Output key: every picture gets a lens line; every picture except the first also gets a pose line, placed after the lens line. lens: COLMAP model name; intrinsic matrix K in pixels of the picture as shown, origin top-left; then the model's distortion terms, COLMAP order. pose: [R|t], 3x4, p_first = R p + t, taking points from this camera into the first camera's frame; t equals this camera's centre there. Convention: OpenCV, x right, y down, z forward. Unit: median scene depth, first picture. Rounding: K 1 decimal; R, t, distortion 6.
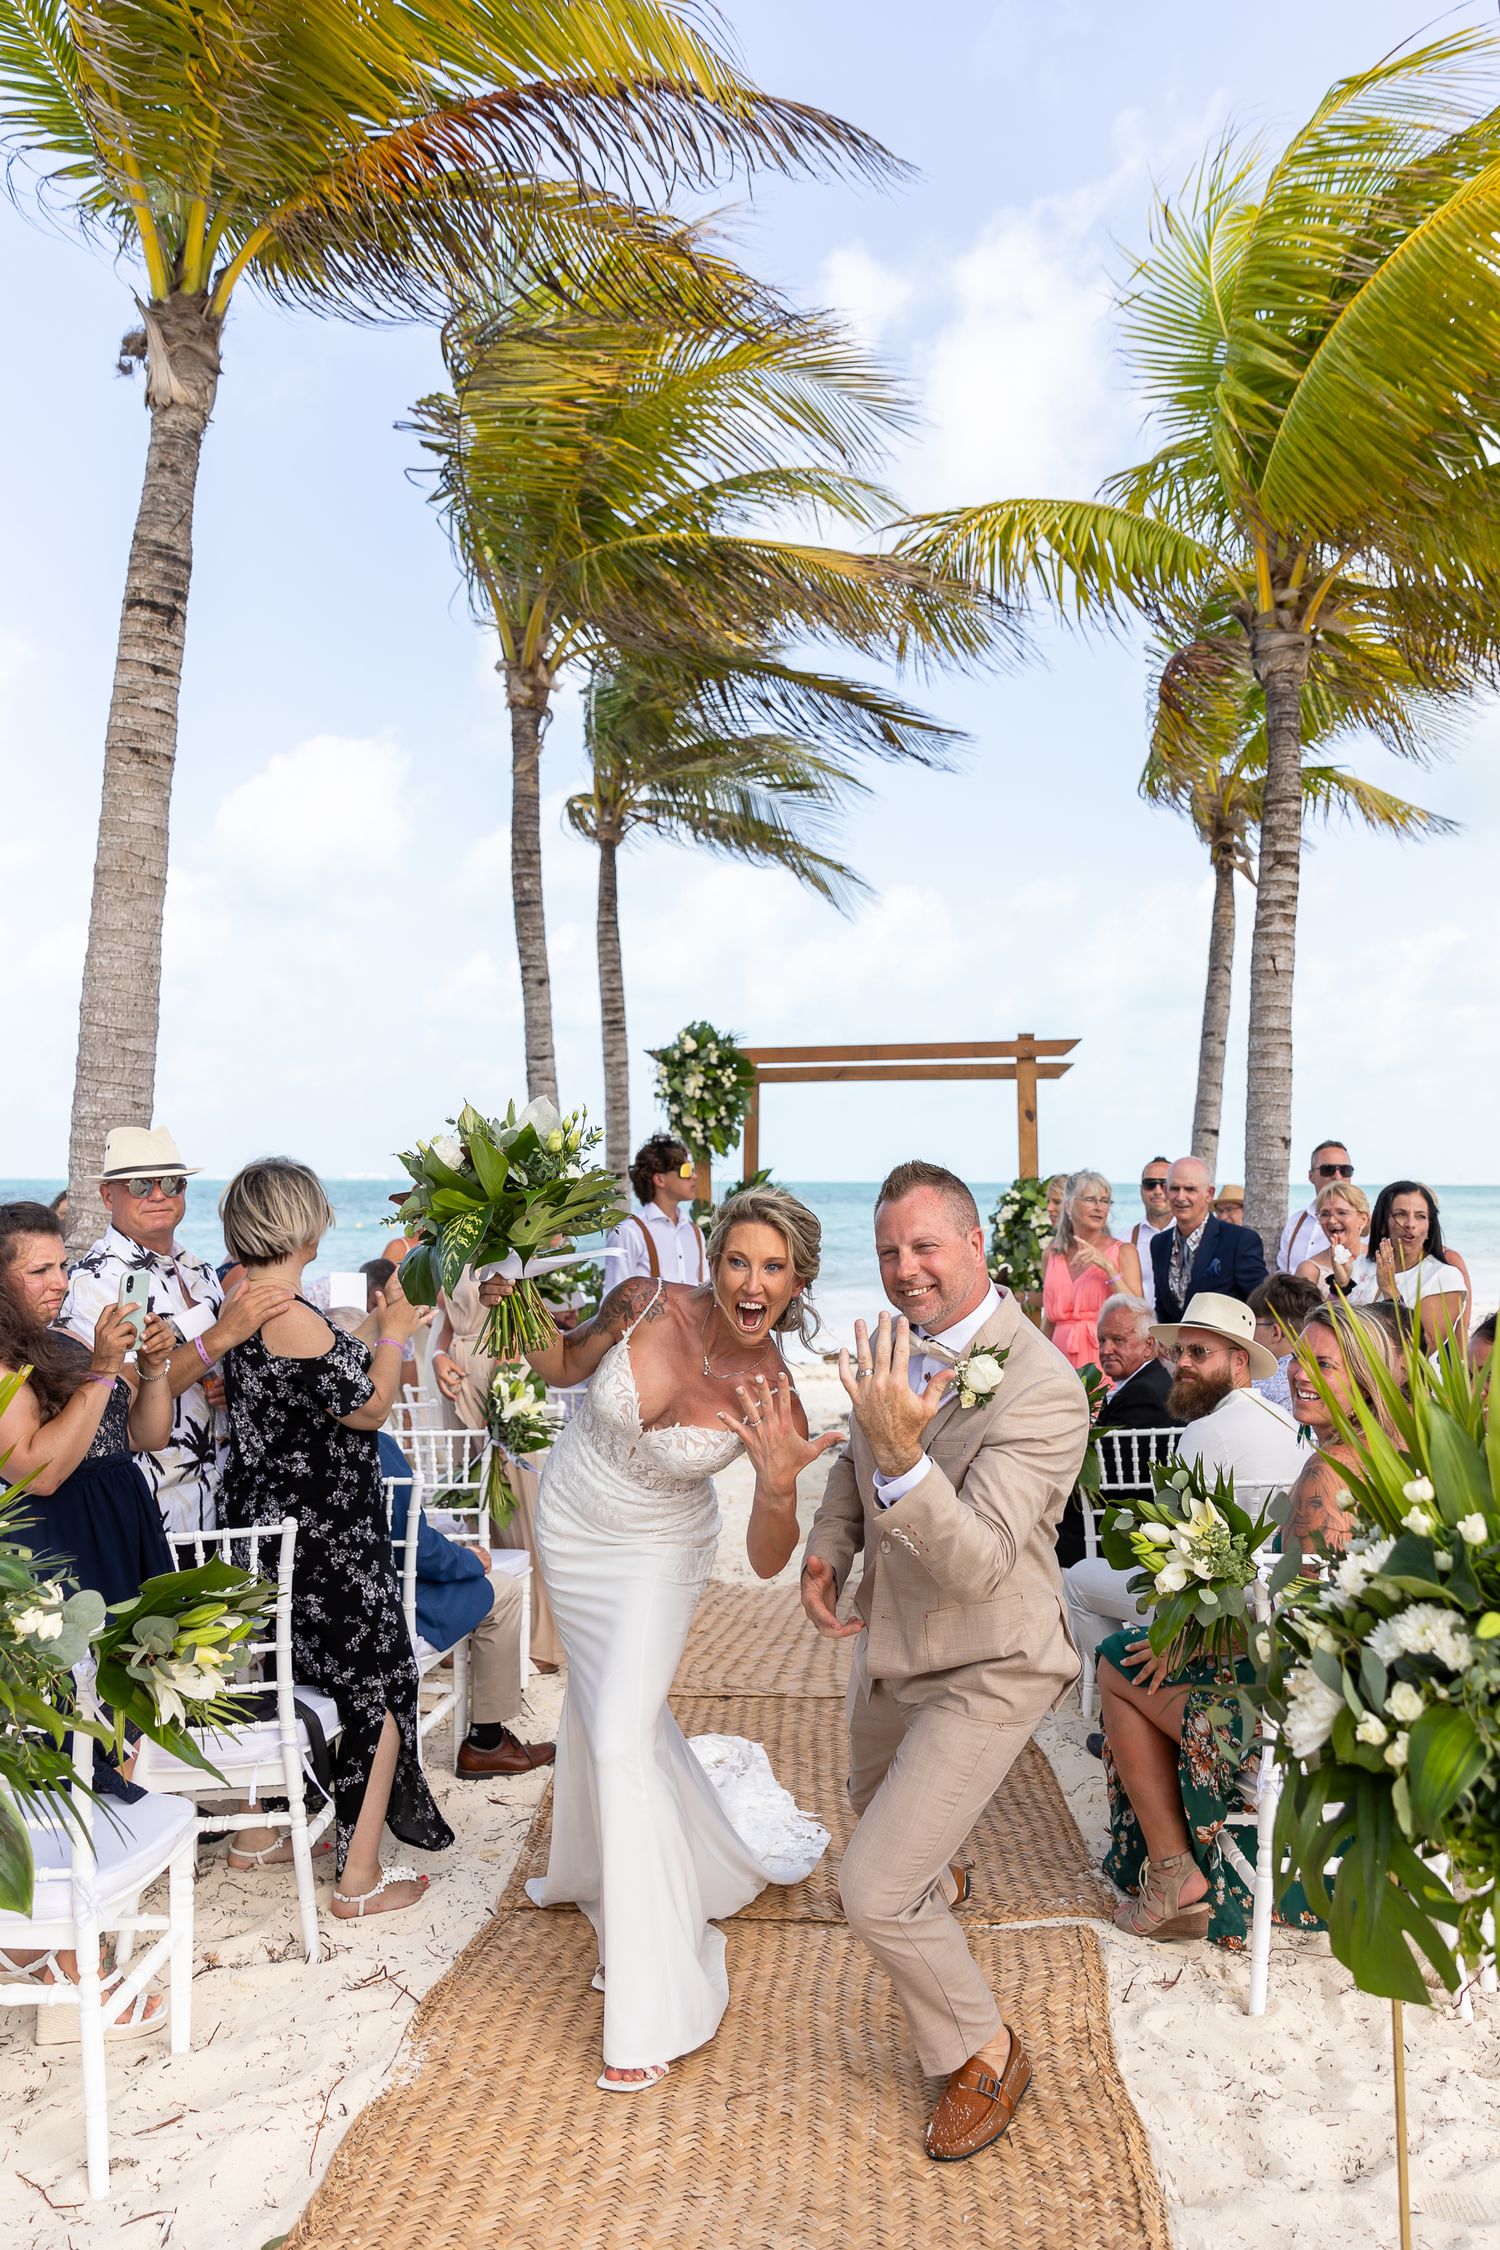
lens RADIAL K [[1945.2, 0, 750.0], [0, 1945.2, 1125.0], [0, 0, 1]] dist [0.169002, 0.000806]
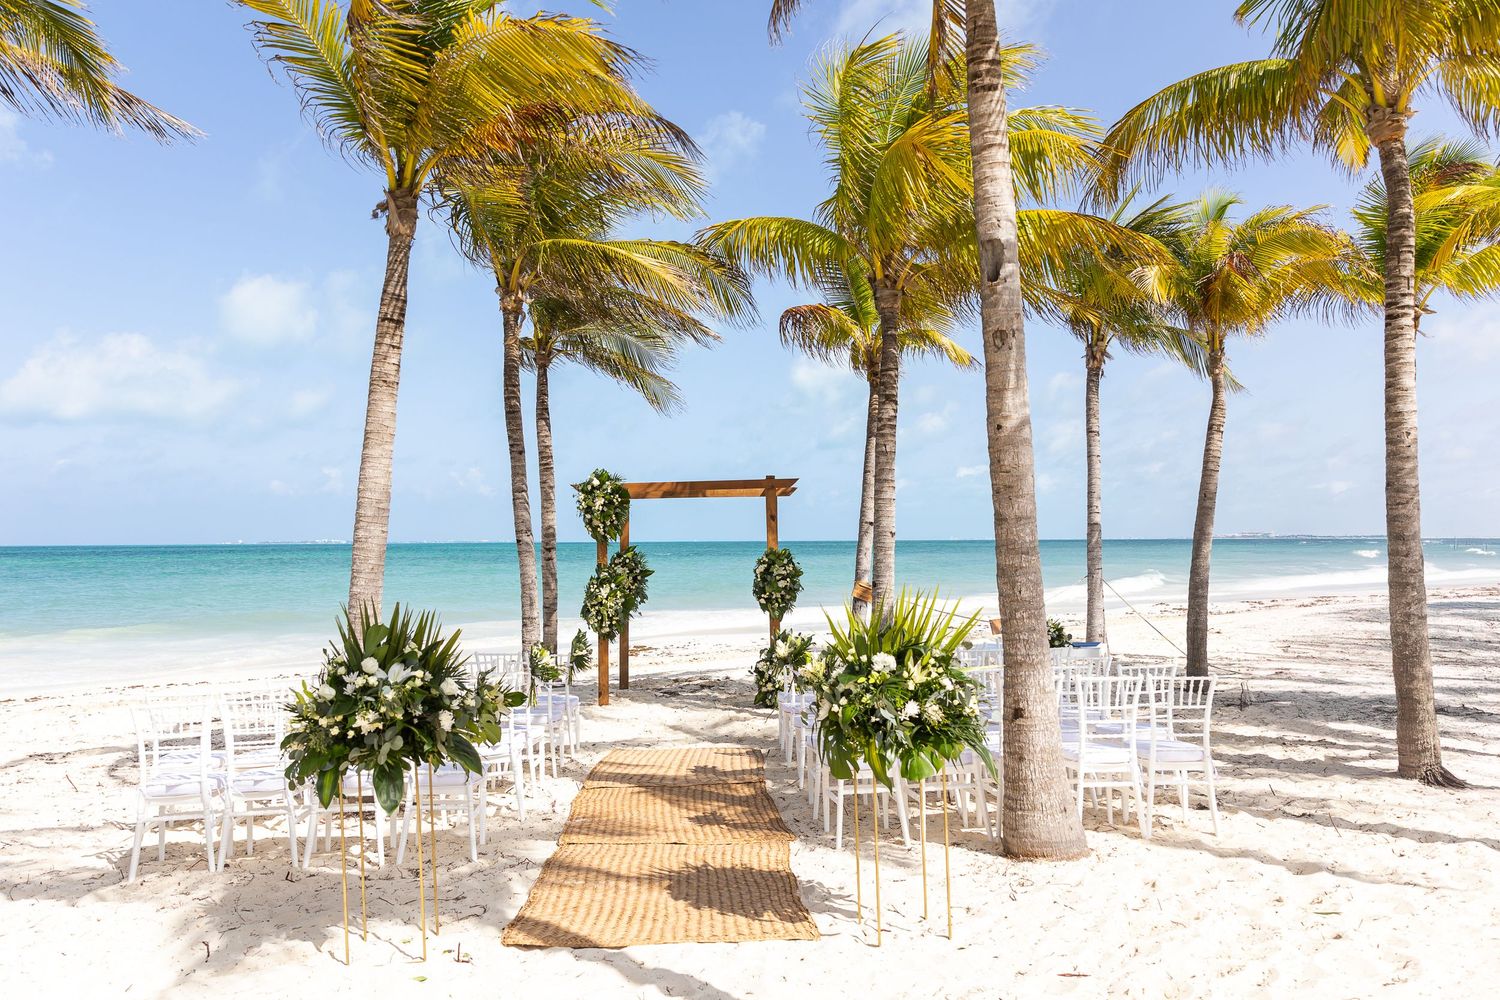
lens RADIAL K [[1296.8, 0, 750.0], [0, 1296.8, 500.0], [0, 0, 1]] dist [0.169002, 0.000806]
pose [[0.993179, -0.004232, 0.116524, -0.029741], [0.004527, 0.999987, -0.002270, -0.020394], [-0.116513, 0.002782, 0.993185, -0.283483]]
